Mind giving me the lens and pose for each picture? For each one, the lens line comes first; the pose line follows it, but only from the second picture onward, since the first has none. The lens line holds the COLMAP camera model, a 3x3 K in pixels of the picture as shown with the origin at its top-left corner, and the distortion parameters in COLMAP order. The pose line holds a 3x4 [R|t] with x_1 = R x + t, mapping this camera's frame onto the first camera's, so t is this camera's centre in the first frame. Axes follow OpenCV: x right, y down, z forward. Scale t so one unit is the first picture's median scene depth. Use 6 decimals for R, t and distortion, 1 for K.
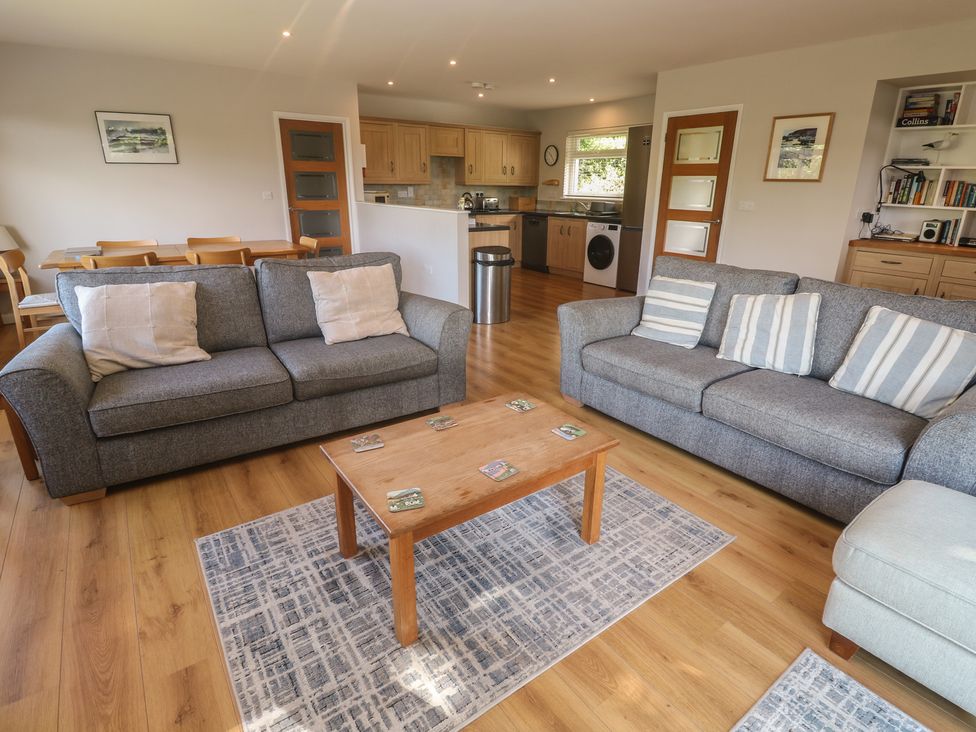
lens RADIAL K [[514.5, 0, 492.0], [0, 514.5, 354.1], [0, 0, 1]] dist [-0.003799, -0.001332]
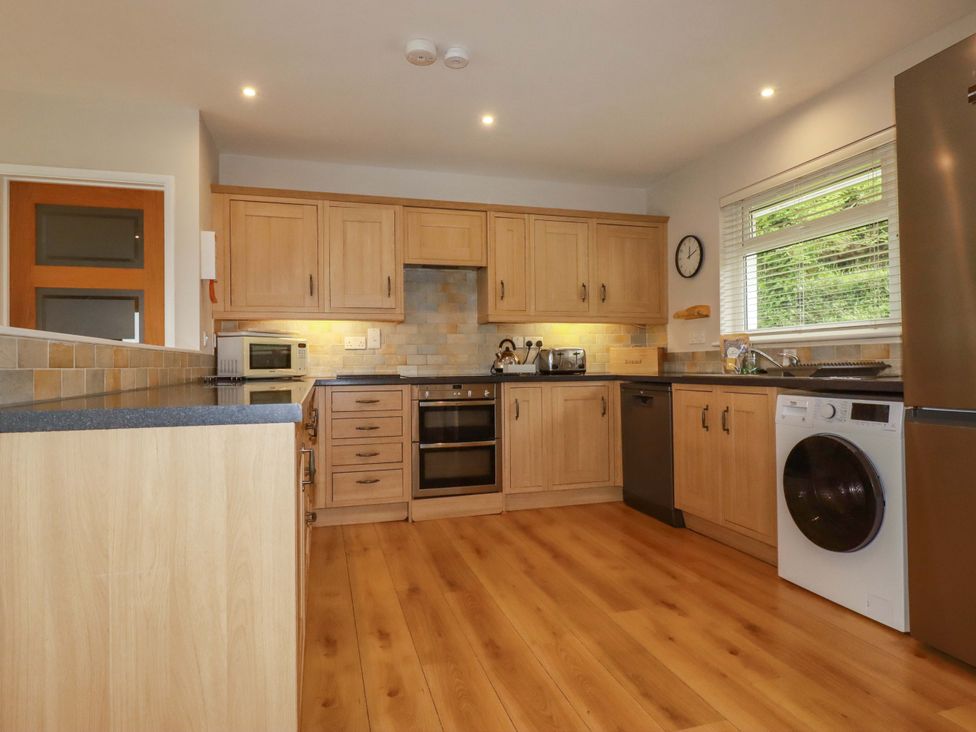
lens RADIAL K [[574.0, 0, 488.8], [0, 574.0, 359.0], [0, 0, 1]] dist [0.020009, -0.032587]
pose [[0.940357, -0.027613, -0.339067, 0.124422], [-0.084498, 0.946507, -0.311424, -0.133716], [0.329528, 0.321500, 0.887721, 0.545125]]
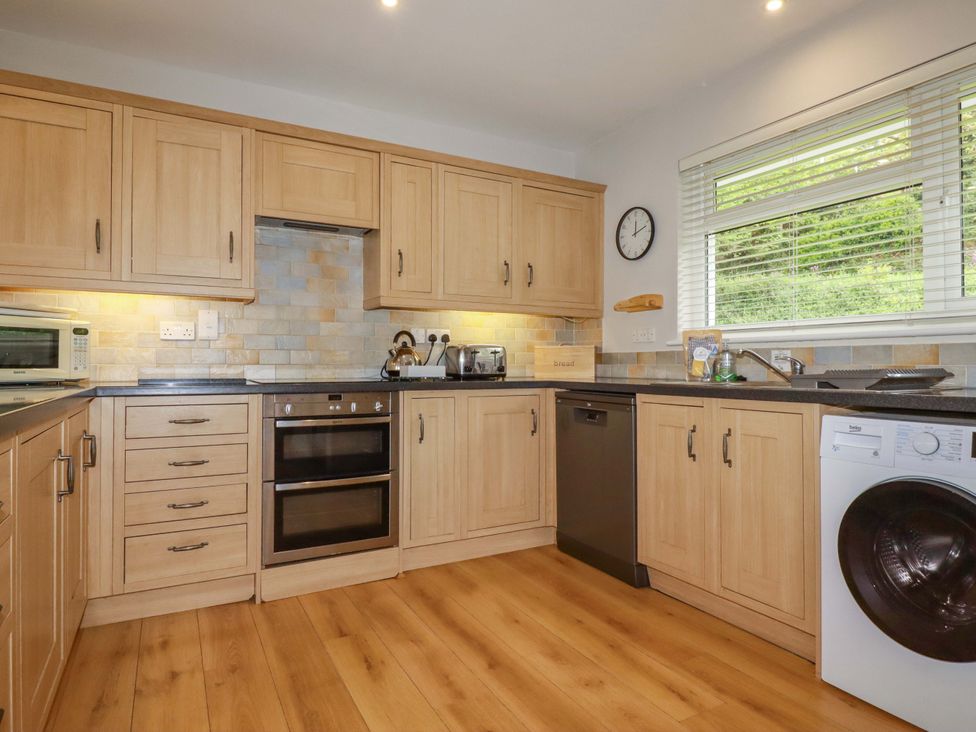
lens RADIAL K [[574.0, 0, 488.8], [0, 574.0, 359.0], [0, 0, 1]] dist [0.020009, -0.032587]
pose [[0.991829, -0.013972, -0.126809, 0.066013], [-0.028178, 0.945446, -0.324557, -0.175061], [0.124425, 0.325478, 0.937327, 0.664480]]
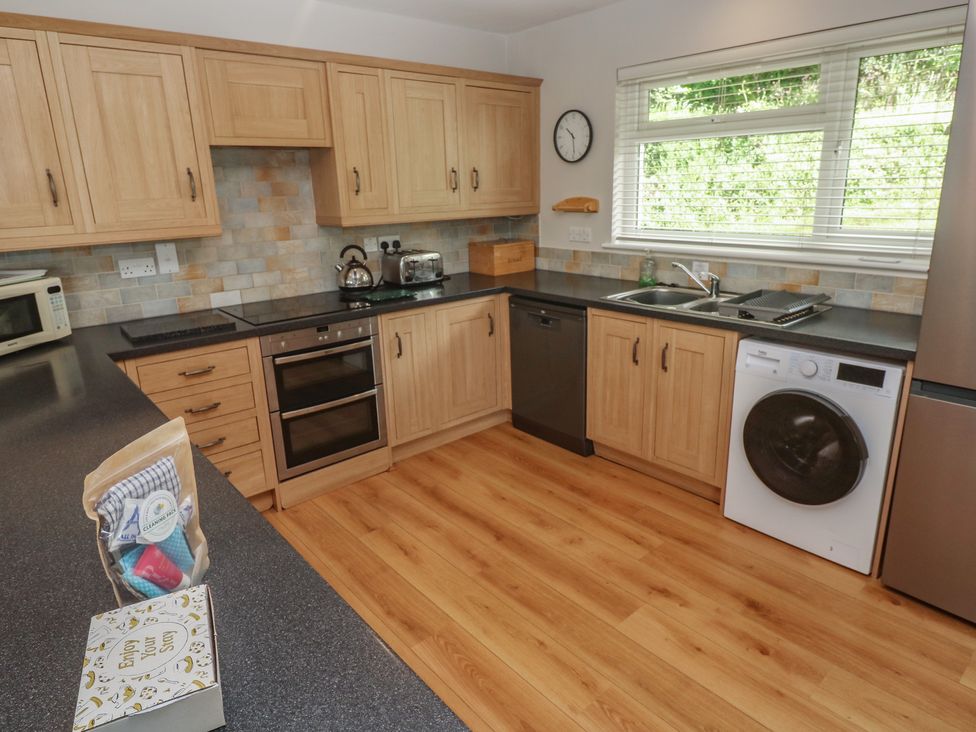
lens RADIAL K [[600.2, 0, 496.7], [0, 600.2, 349.3], [0, 0, 1]] dist [0.006995, -0.000993]
pose [[0.994831, -0.063002, 0.079641, 0.014056], [0.067039, 0.996543, -0.049069, -0.220048], [-0.076274, 0.054155, 0.995615, 0.594441]]
